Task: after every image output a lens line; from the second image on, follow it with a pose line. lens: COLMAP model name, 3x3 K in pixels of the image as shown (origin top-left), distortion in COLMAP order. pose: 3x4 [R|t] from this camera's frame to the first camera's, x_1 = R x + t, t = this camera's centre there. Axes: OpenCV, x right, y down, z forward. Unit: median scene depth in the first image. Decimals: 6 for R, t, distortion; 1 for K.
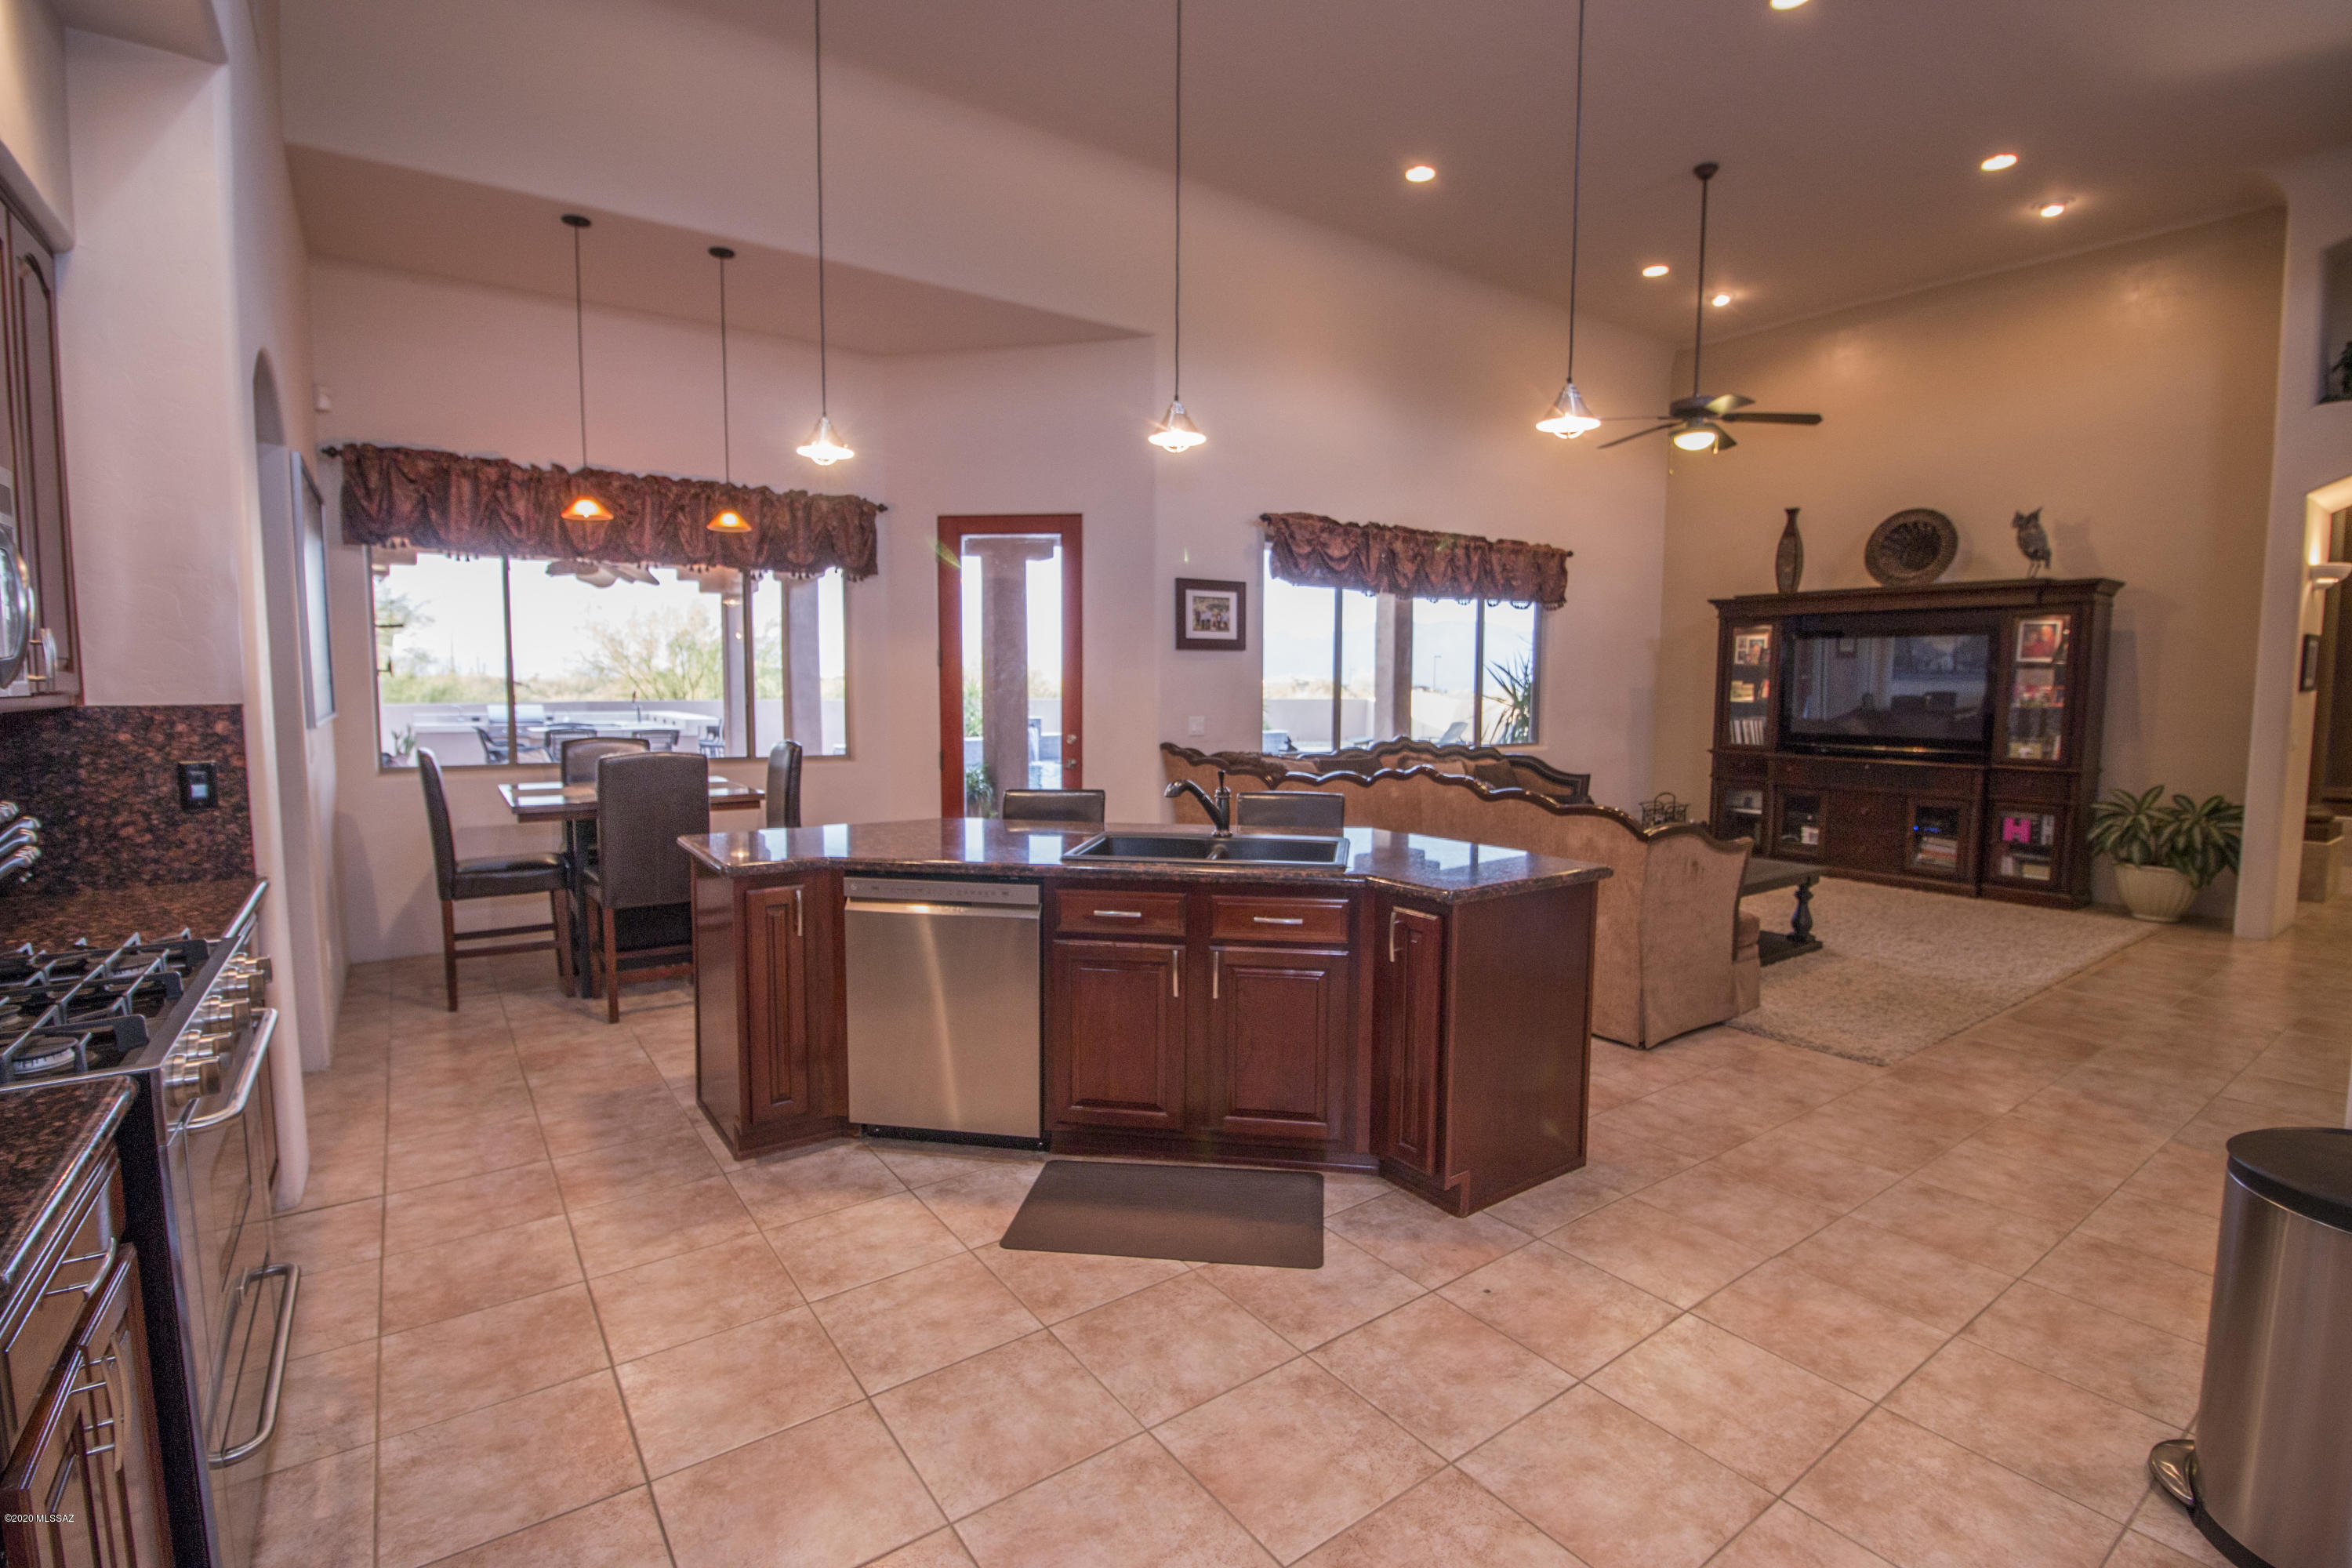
lens RADIAL K [[1081.4, 0, 1194.2], [0, 1081.4, 780.3], [0, 0, 1]] dist [-0.000378, -0.012824]
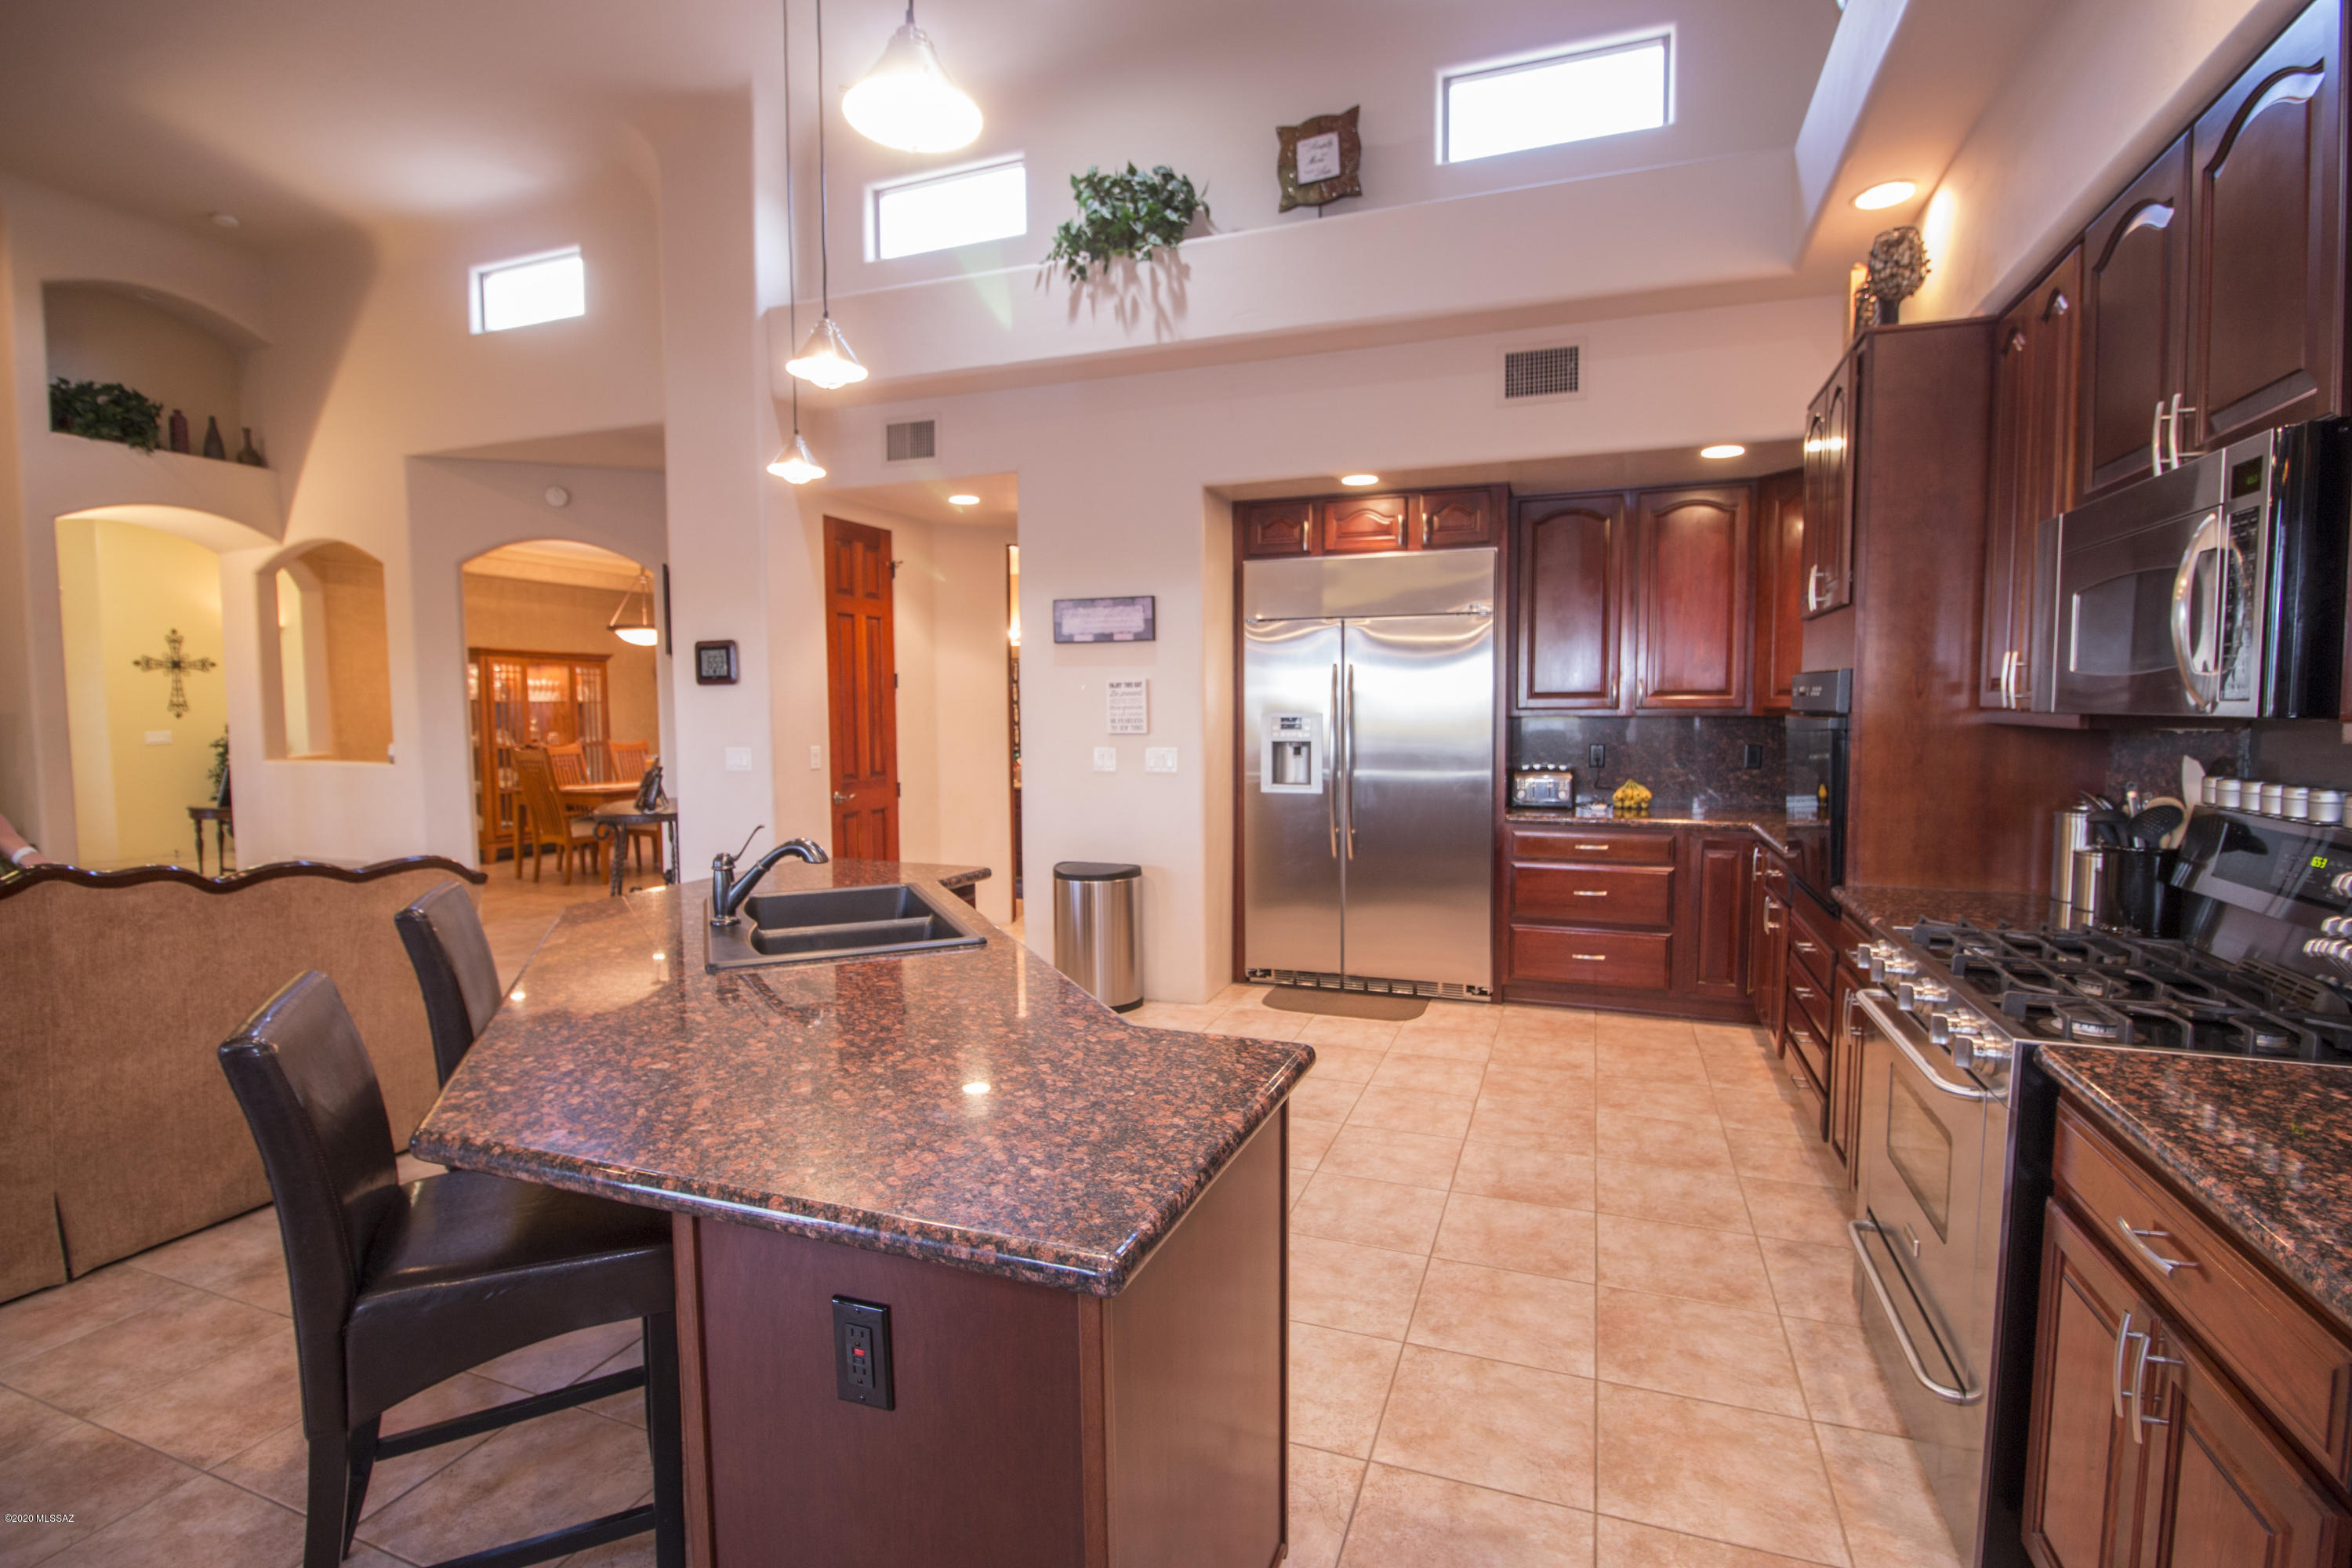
lens RADIAL K [[1081.4, 0, 1194.2], [0, 1081.4, 780.3], [0, 0, 1]] dist [-0.000378, -0.012824]
pose [[-0.548984, -0.062499, 0.833493, -0.353456], [0.075863, 0.989359, 0.124153, -0.050766], [-0.832383, 0.131389, -0.538401, 0.552324]]
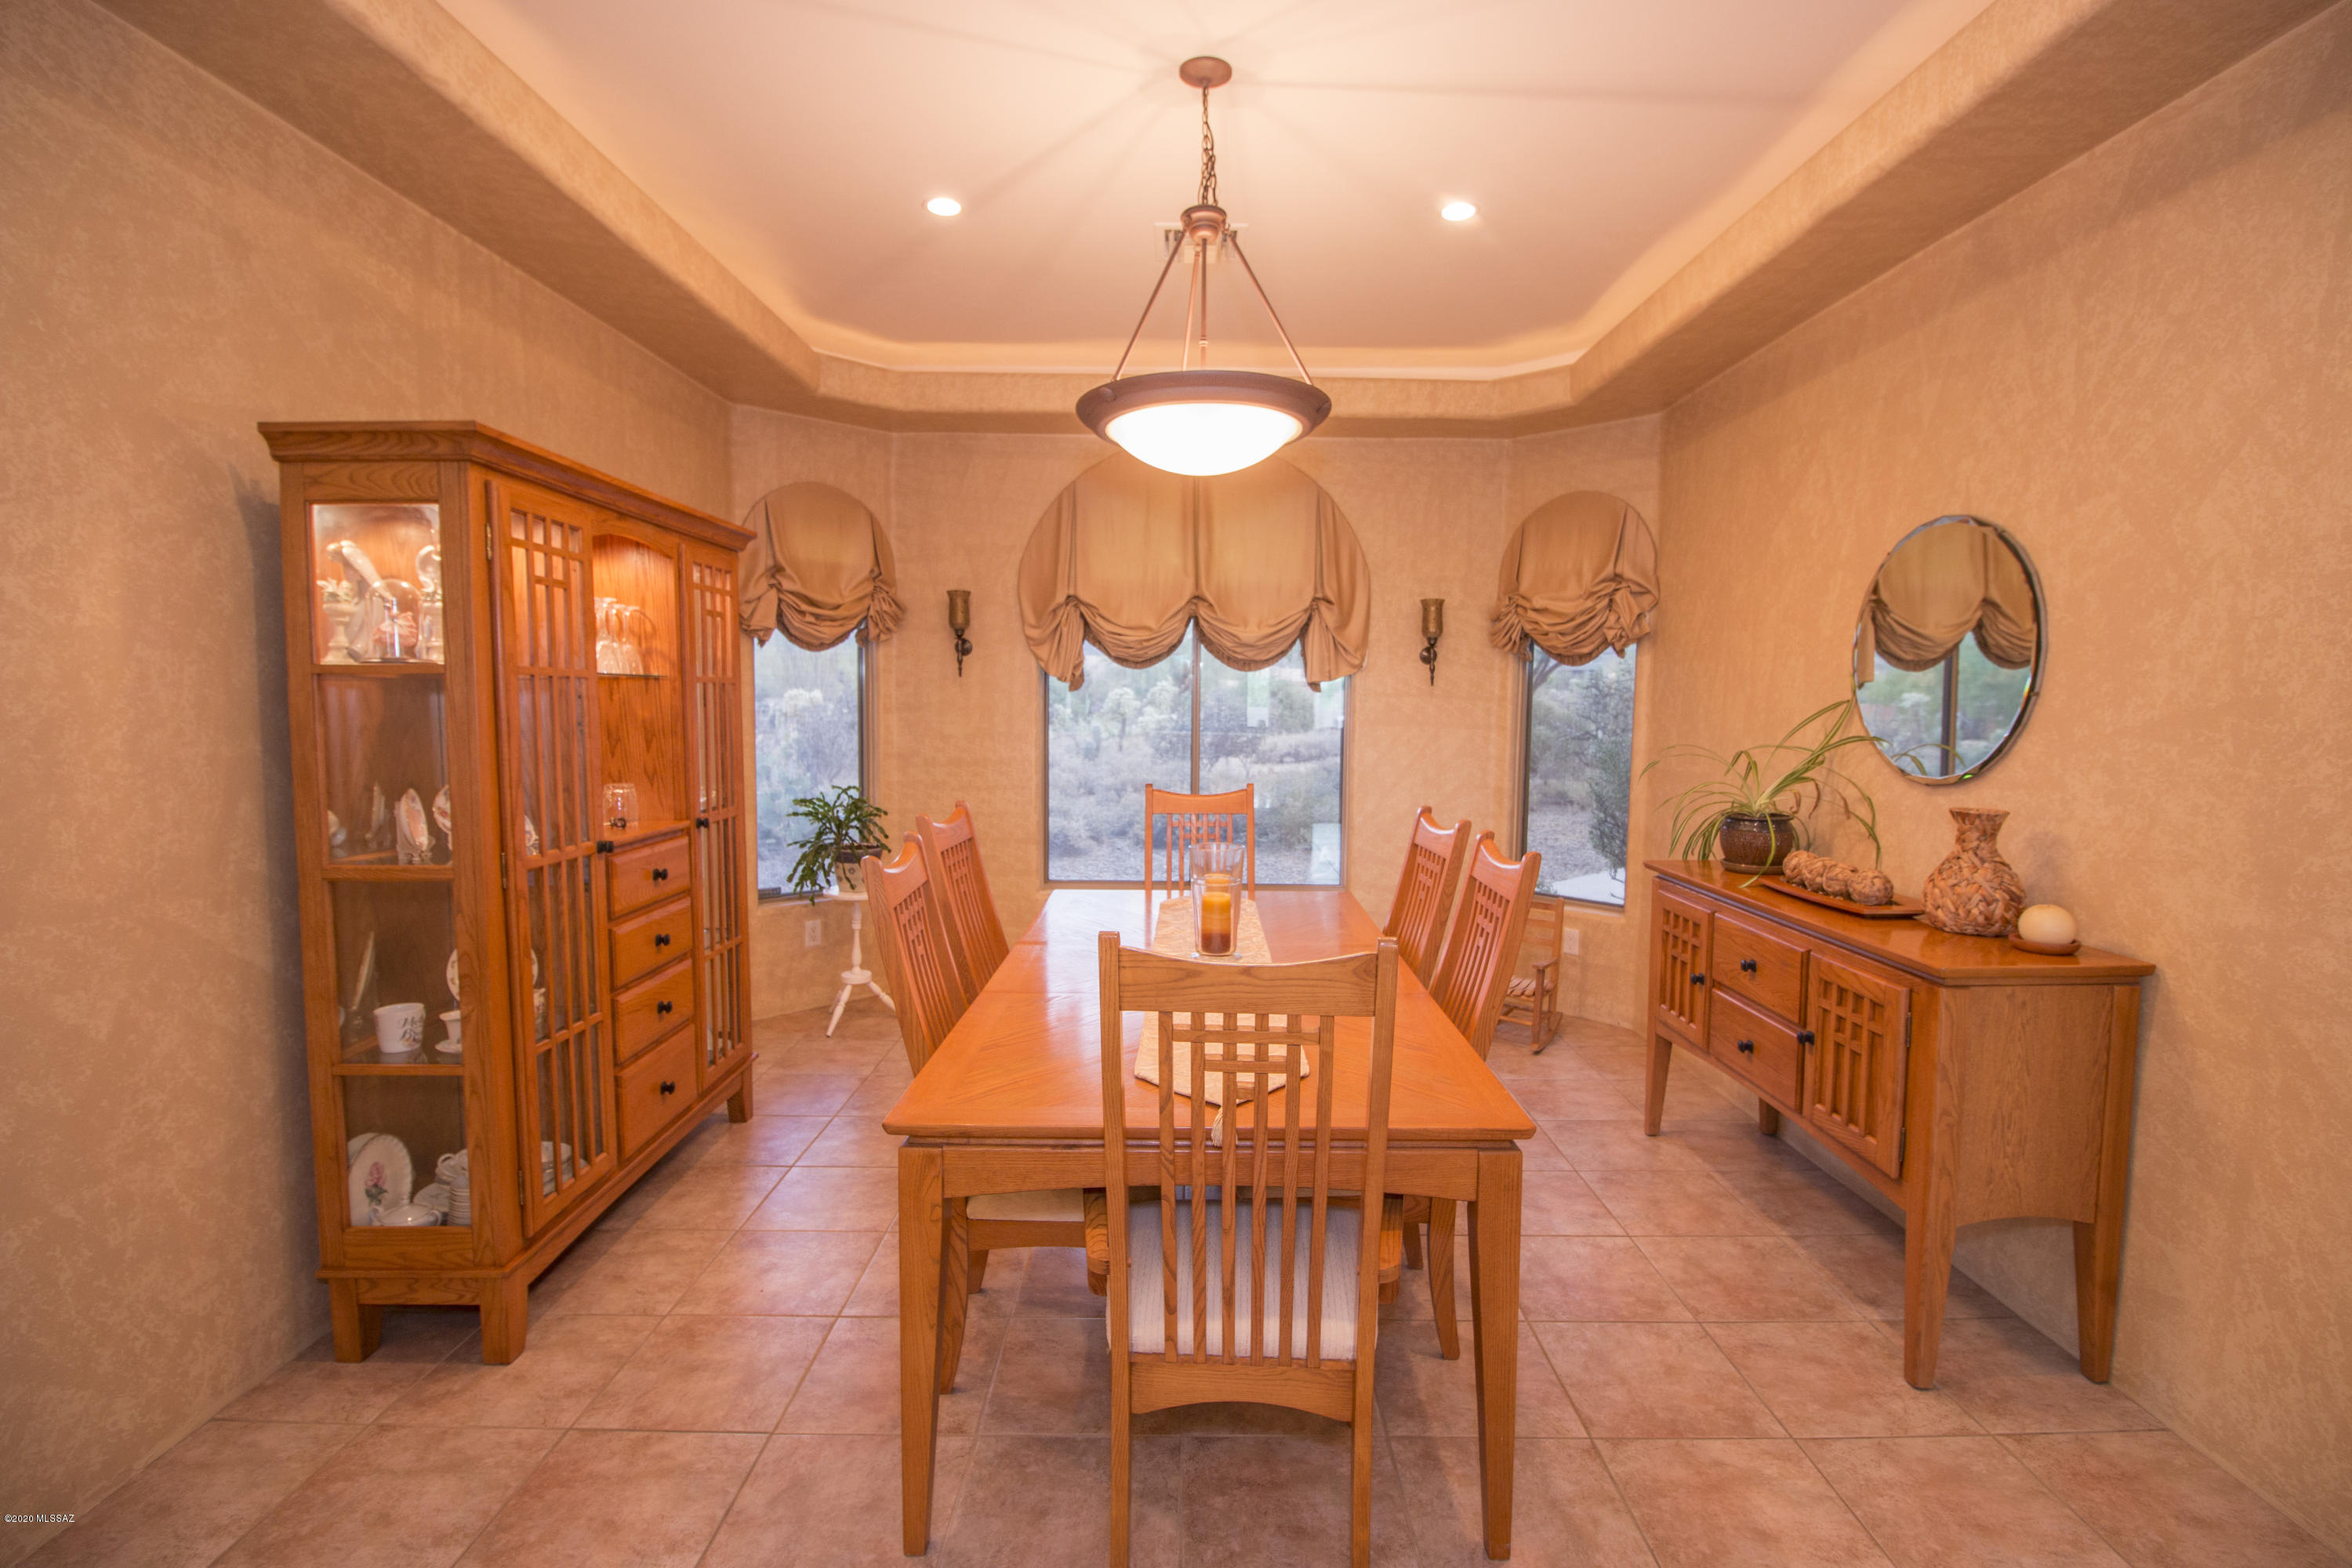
lens RADIAL K [[1092.8, 0, 1214.2], [0, 1092.8, 770.8], [0, 0, 1]] dist [0.000016, 0.000130]
pose [[-0.819637, -0.055823, 0.570157, 0.924751], [0.036624, 0.988100, 0.149391, -0.060232], [-0.571712, 0.143328, -0.807838, 0.695866]]
